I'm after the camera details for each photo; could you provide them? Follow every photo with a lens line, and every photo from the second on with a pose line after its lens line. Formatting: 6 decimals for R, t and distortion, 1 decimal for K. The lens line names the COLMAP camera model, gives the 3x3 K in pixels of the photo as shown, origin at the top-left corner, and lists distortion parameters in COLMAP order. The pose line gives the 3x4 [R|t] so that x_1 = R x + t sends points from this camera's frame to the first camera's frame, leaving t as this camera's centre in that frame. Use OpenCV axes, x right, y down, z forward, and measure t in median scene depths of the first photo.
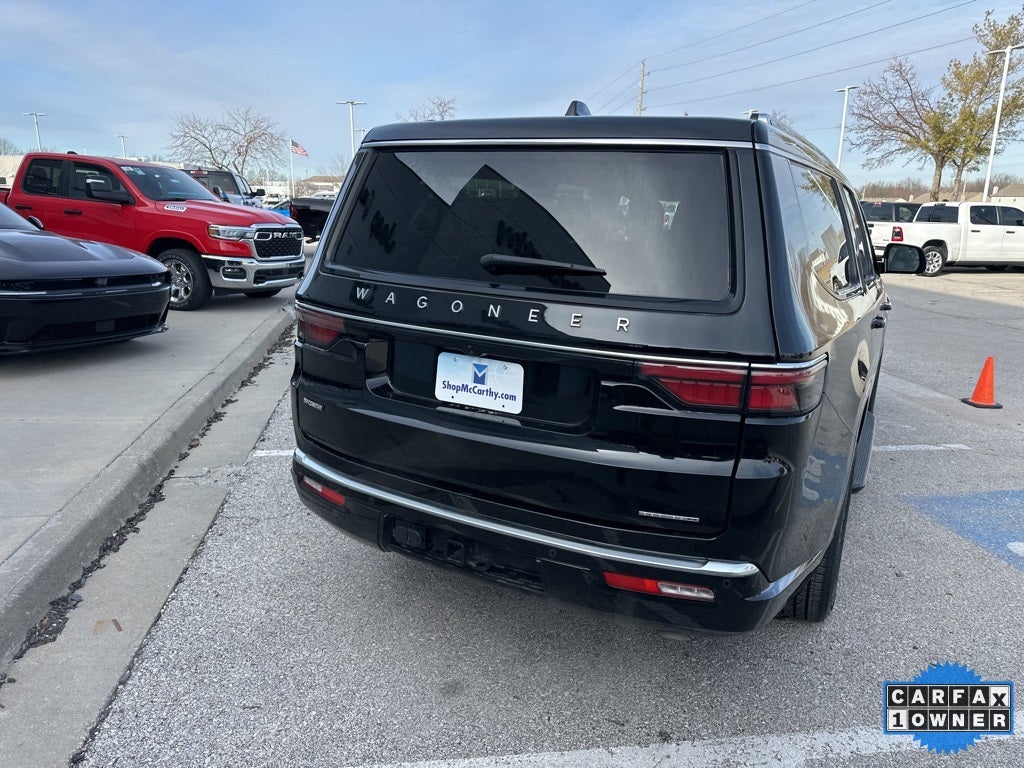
lens RADIAL K [[715.2, 0, 508.1], [0, 715.2, 380.2], [0, 0, 1]] dist [0.043534, -0.048825]
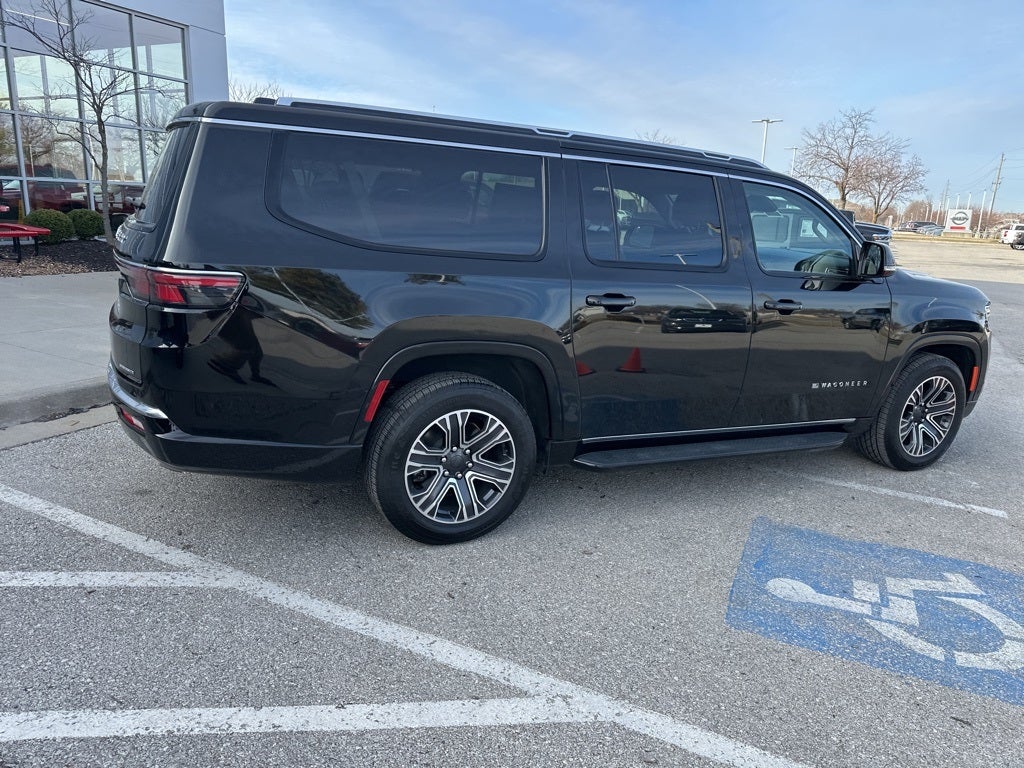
lens RADIAL K [[715.2, 0, 508.7], [0, 715.2, 386.8], [0, 0, 1]] dist [0.043534, -0.048825]
pose [[0.819236, 0.147484, -0.554168, 1.442906], [-0.159105, 0.986880, 0.027437, 0.050468], [0.550944, 0.065693, 0.831953, 0.157358]]
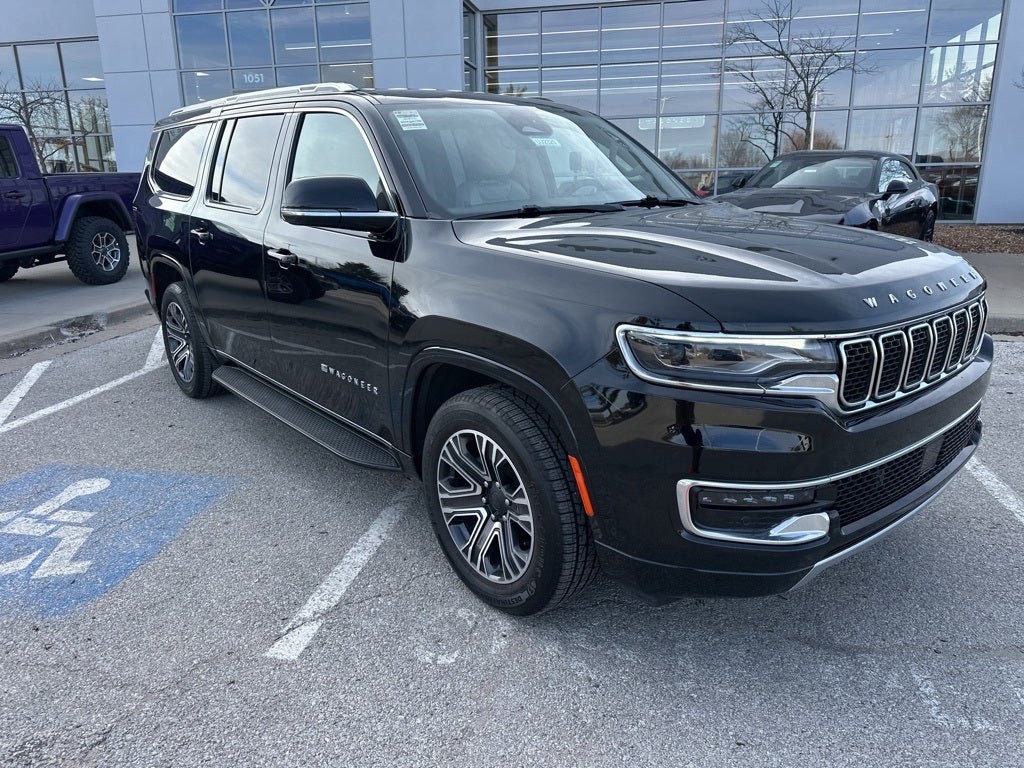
lens RADIAL K [[715.2, 0, 507.5], [0, 715.2, 387.4], [0, 0, 1]] dist [0.043534, -0.048825]
pose [[-0.364774, 0.230119, -0.902211, 2.214541], [-0.220092, 0.920207, 0.323695, -0.523446], [0.904710, 0.316645, -0.285020, 2.834034]]
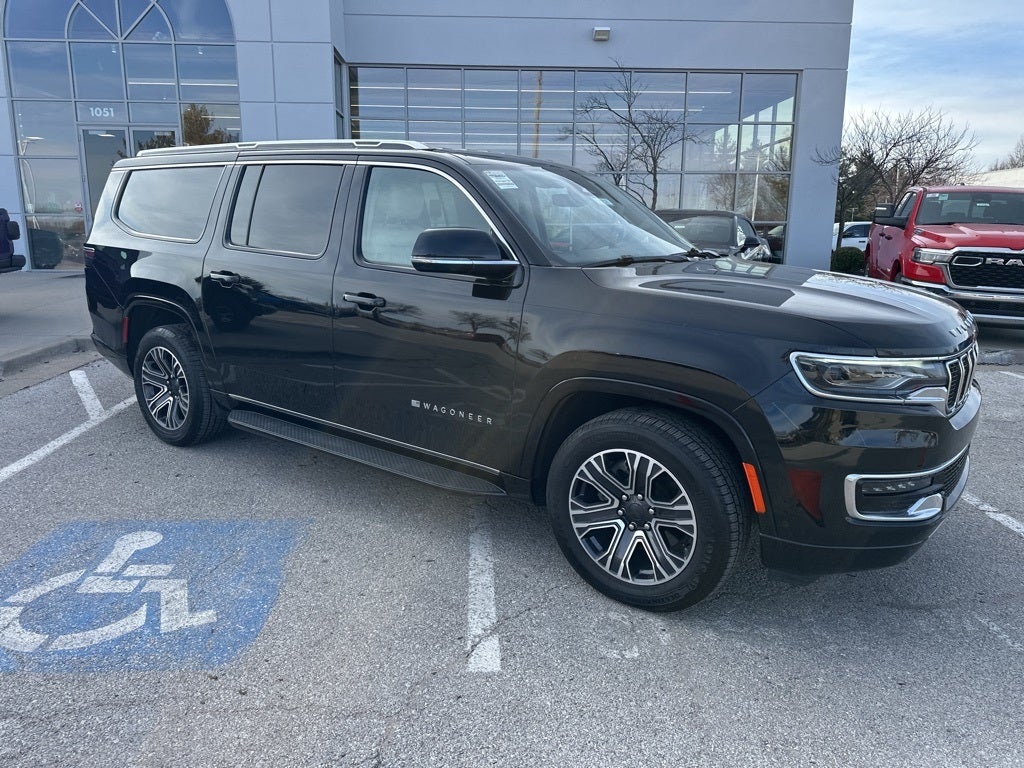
lens RADIAL K [[715.2, 0, 505.7], [0, 715.2, 376.3], [0, 0, 1]] dist [0.043534, -0.048825]
pose [[-0.123086, 0.169463, -0.977820, 2.480480], [-0.251361, 0.947859, 0.195911, -0.415204], [0.960035, 0.269900, -0.074072, 2.370691]]
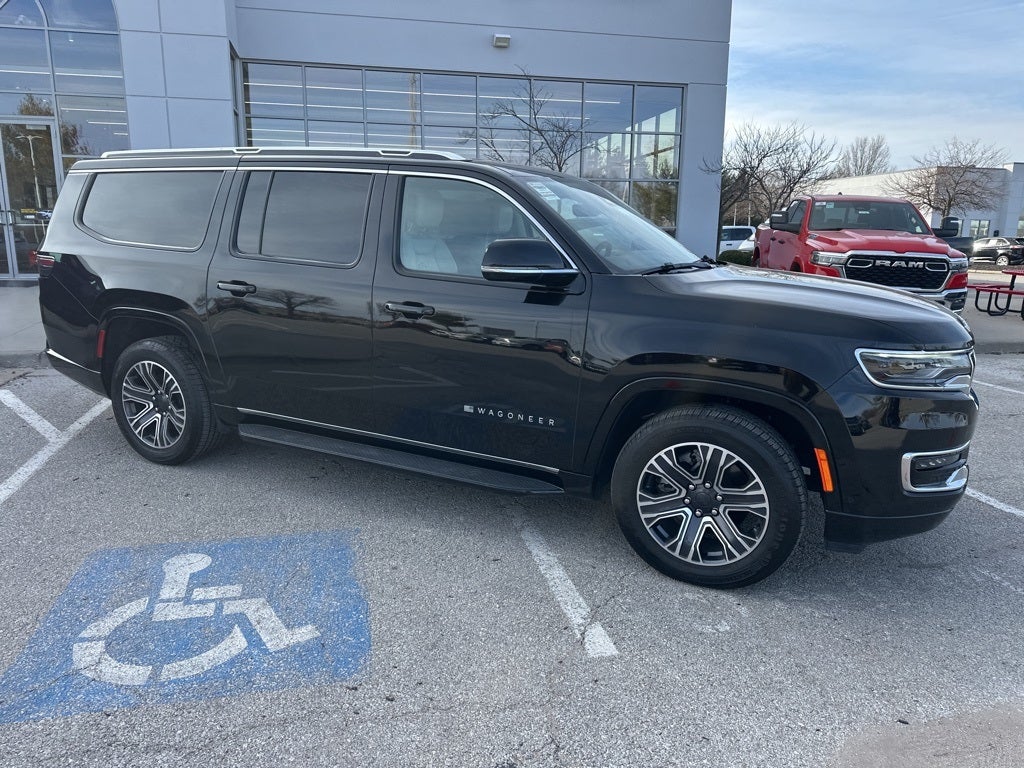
lens RADIAL K [[715.2, 0, 507.1], [0, 715.2, 382.6], [0, 0, 1]] dist [0.043534, -0.048825]
pose [[0.056466, 0.176439, -0.982691, 2.550506], [-0.249349, 0.955563, 0.157241, -0.337289], [0.966766, 0.236154, 0.097951, 2.013757]]
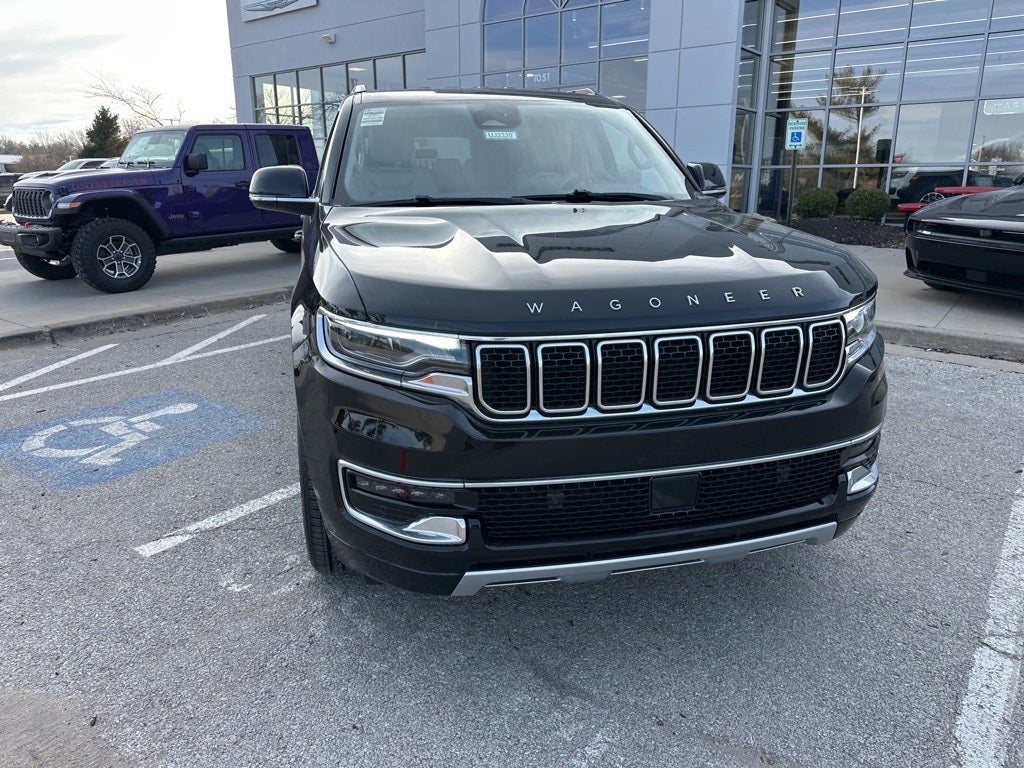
lens RADIAL K [[715.2, 0, 506.4], [0, 715.2, 376.8], [0, 0, 1]] dist [0.043534, -0.048825]
pose [[-0.738613, 0.150540, -0.657106, 1.816984], [-0.181334, 0.894454, 0.408742, -0.681360], [0.649283, 0.421058, -0.633358, 3.456289]]
